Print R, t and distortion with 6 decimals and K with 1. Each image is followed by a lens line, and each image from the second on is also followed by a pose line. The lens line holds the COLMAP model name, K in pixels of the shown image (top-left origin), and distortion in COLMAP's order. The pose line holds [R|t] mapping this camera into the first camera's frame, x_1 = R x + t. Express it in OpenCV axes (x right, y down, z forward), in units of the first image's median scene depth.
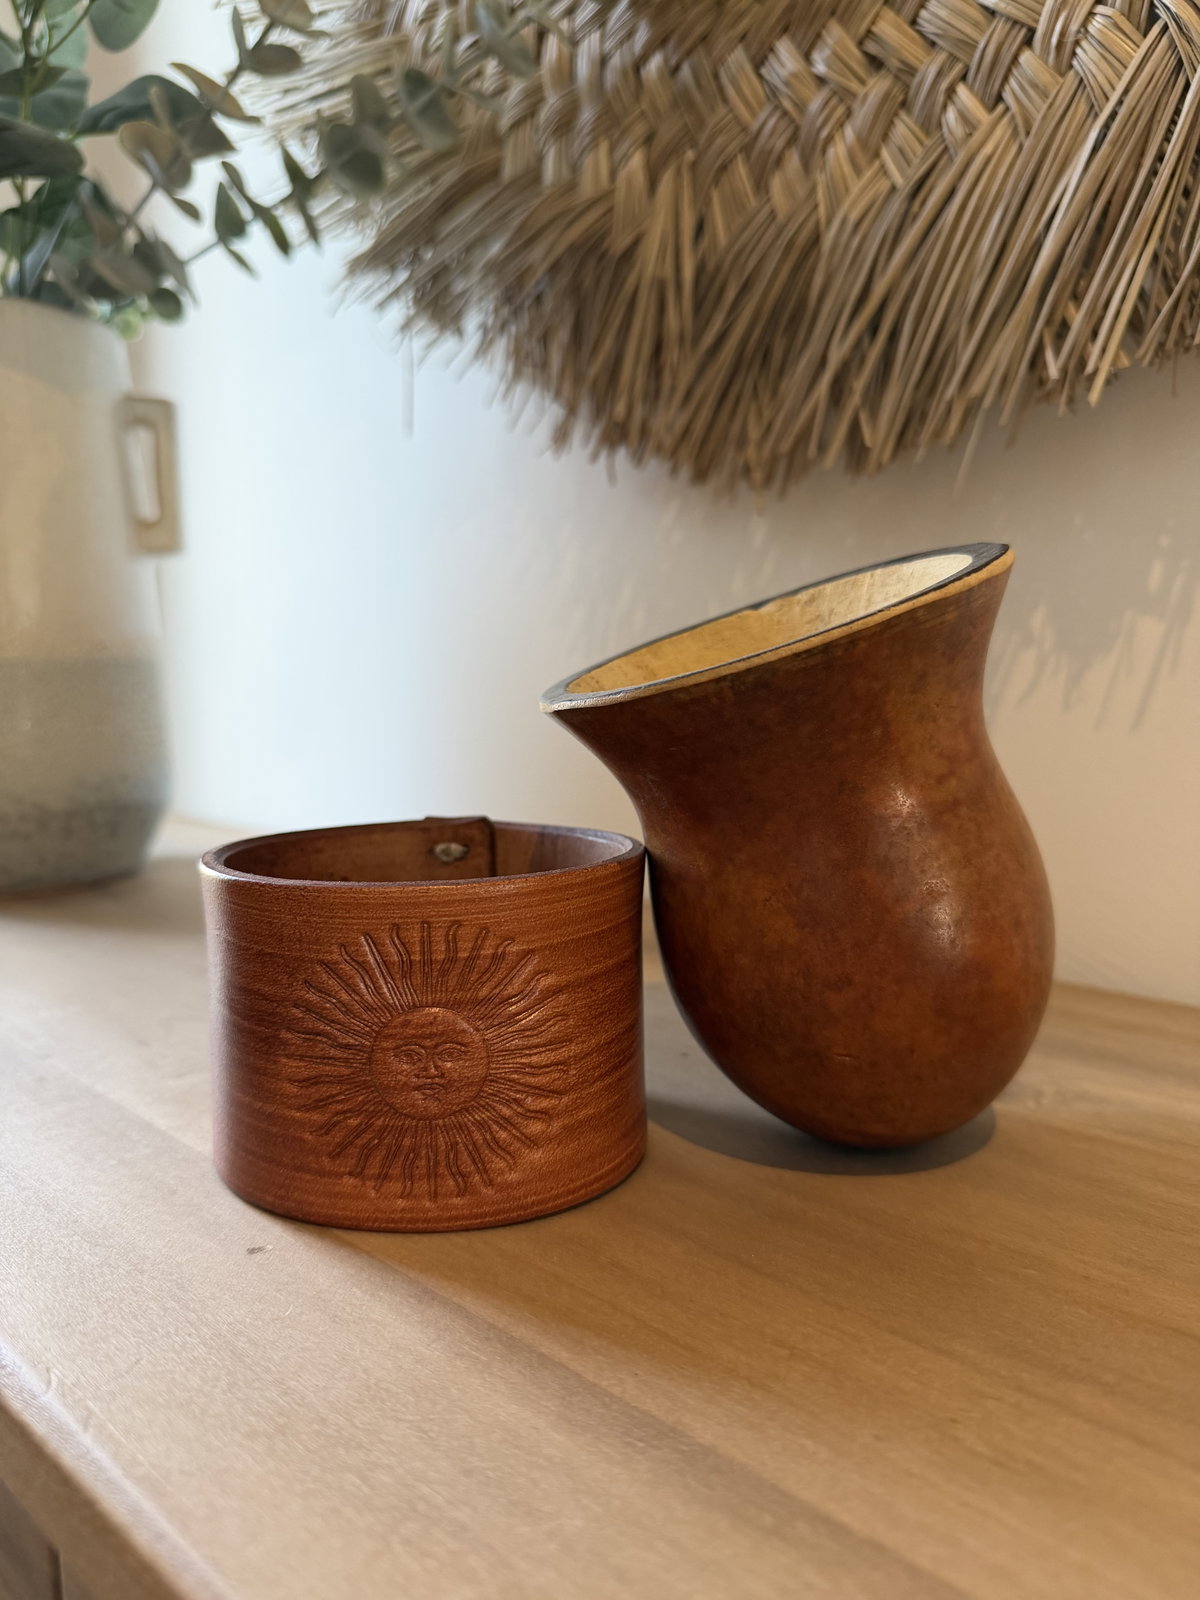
lens RADIAL K [[1194.8, 0, 598.3], [0, 1194.8, 802.9], [0, 0, 1]] dist [-0.040042, -0.000571]
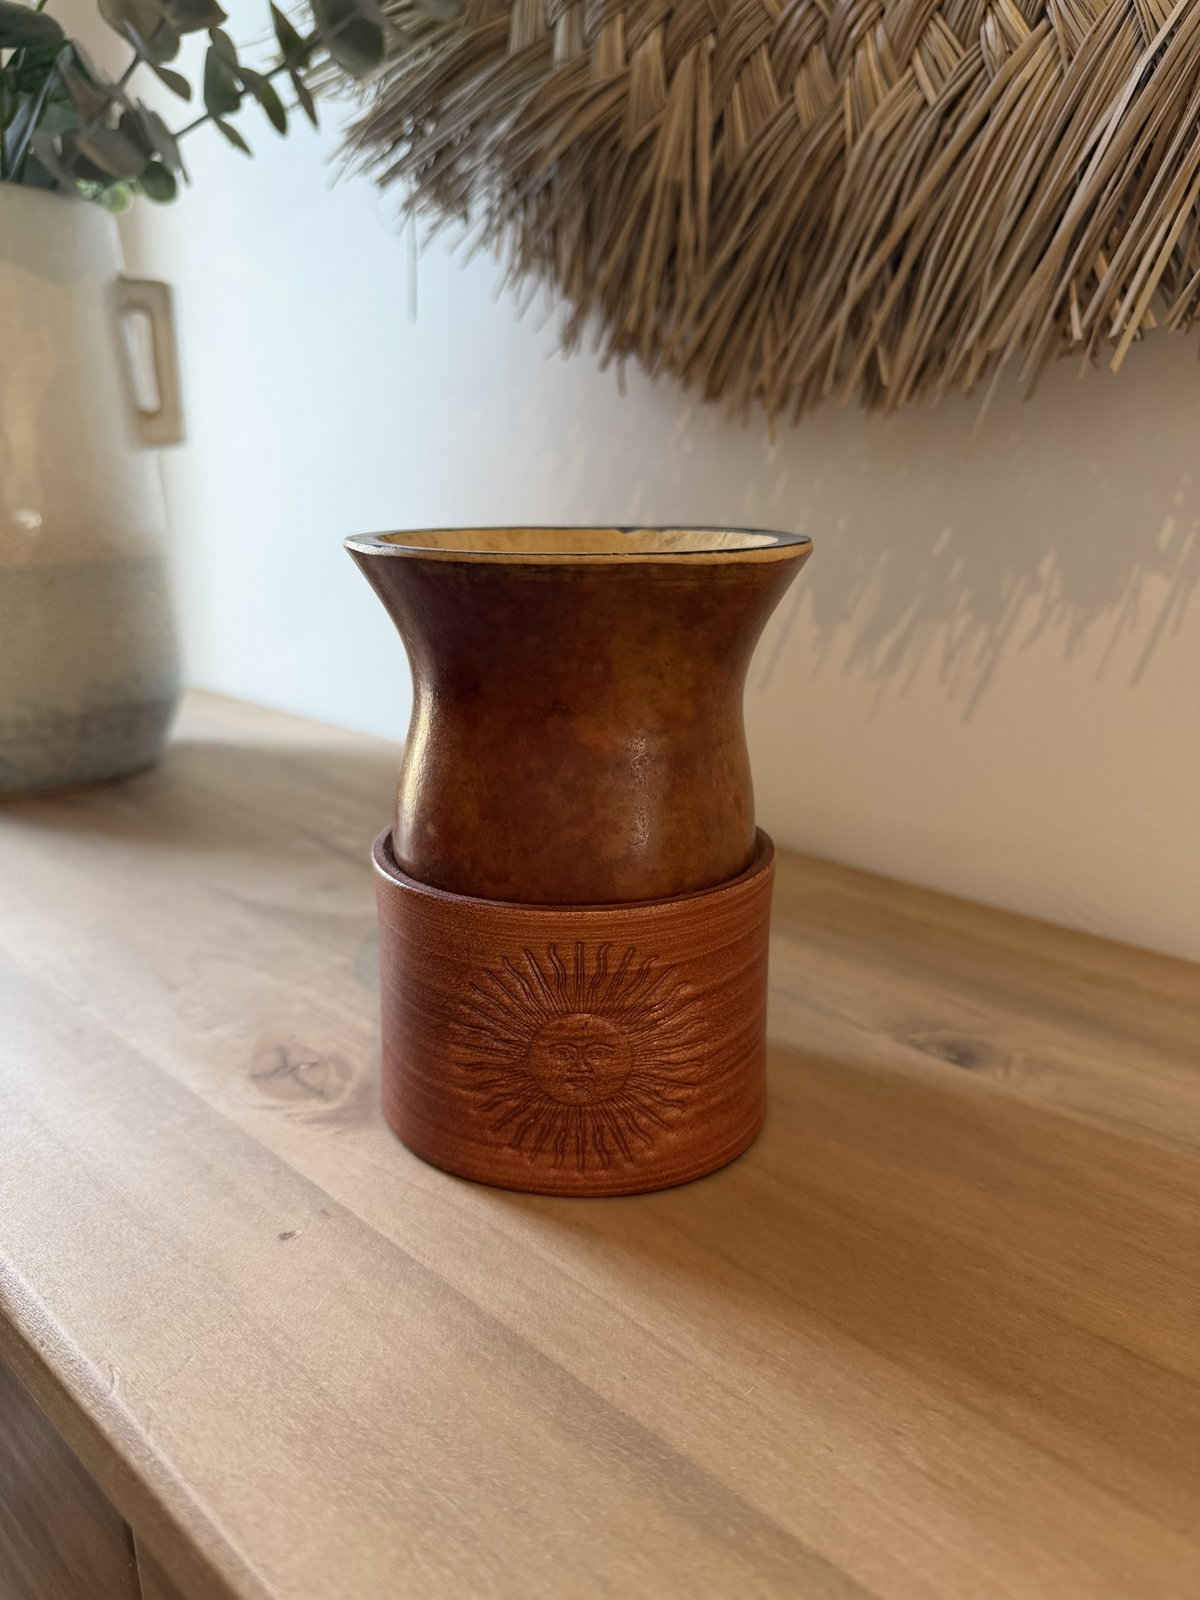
lens RADIAL K [[1194.3, 0, 599.3], [0, 1194.3, 804.2], [0, 0, 1]] dist [-0.049186, 0.016588]
pose [[0.999897, 0.013214, -0.005633, 0.003579], [-0.012109, 0.986338, 0.164291, -0.126046], [0.007727, -0.164206, 0.986396, -0.017981]]
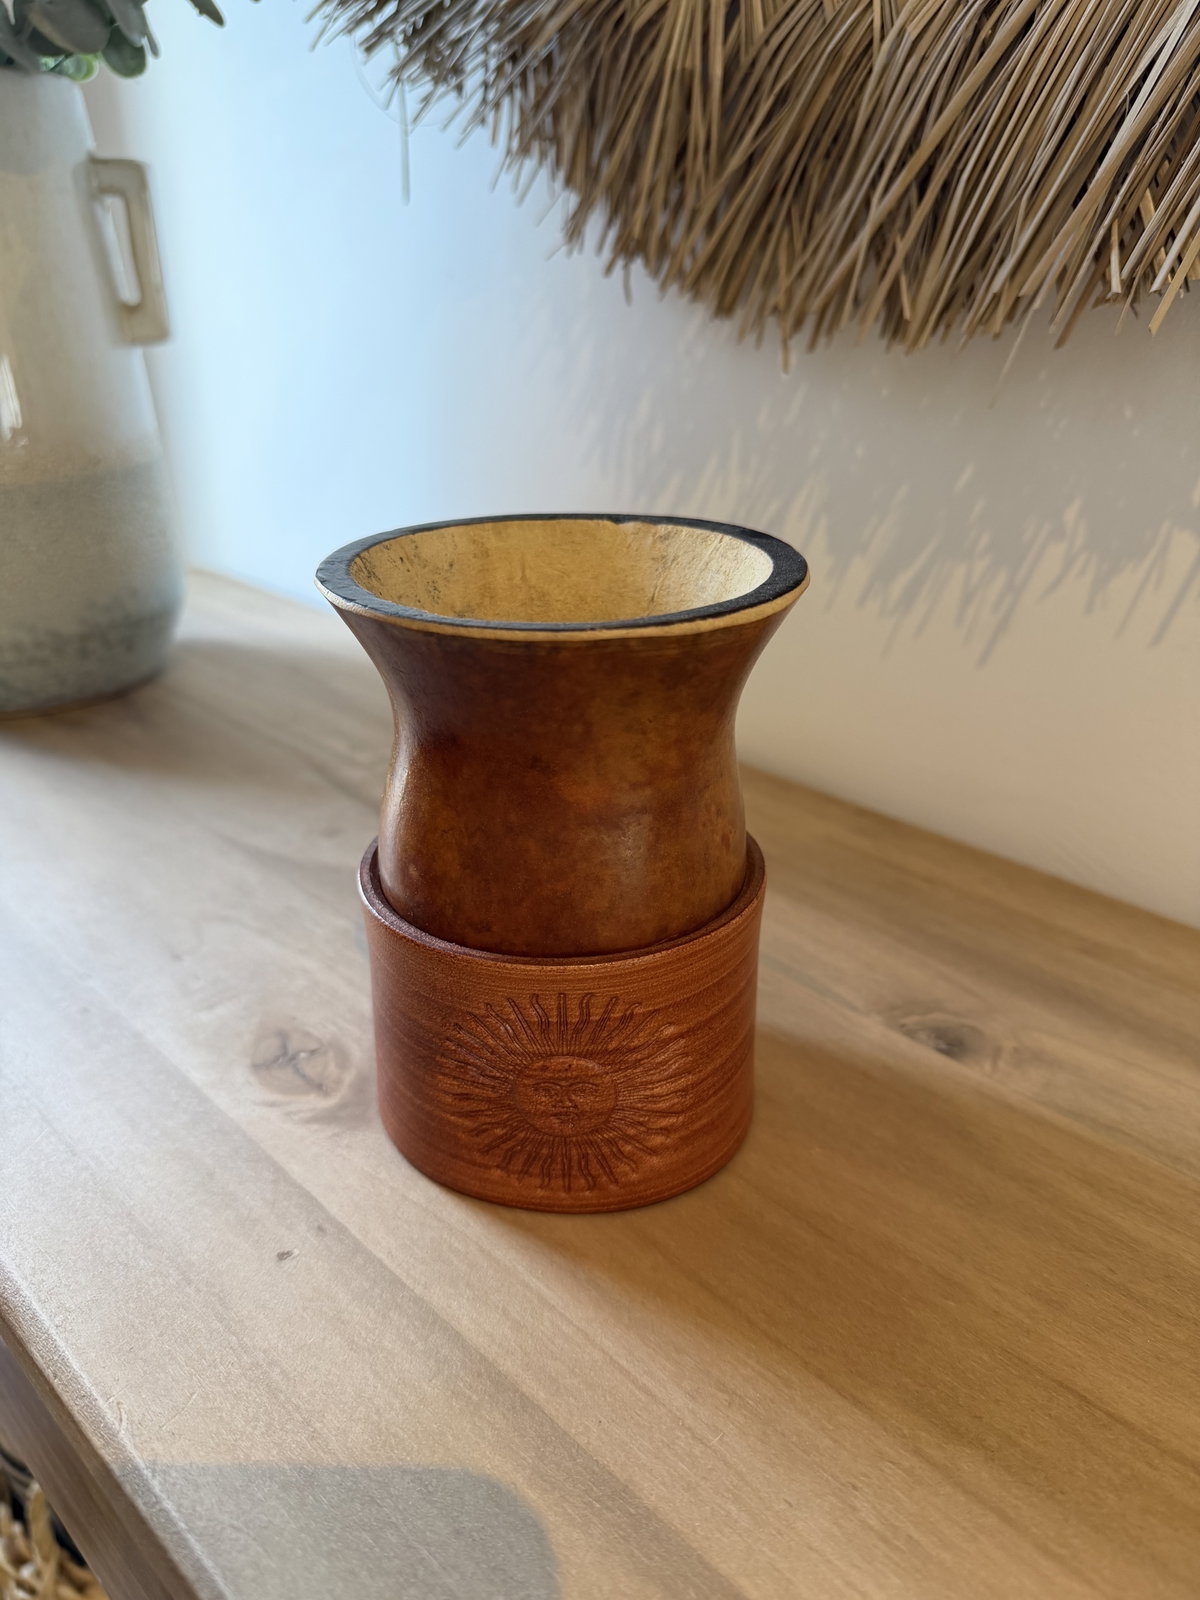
lens RADIAL K [[1194.3, 0, 599.3], [0, 1194.3, 804.2], [0, 0, 1]] dist [-0.049186, 0.016588]
pose [[0.999508, 0.017821, -0.025817, 0.025729], [-0.008704, 0.948206, 0.317537, -0.250486], [0.030138, -0.317156, 0.947894, 0.027795]]
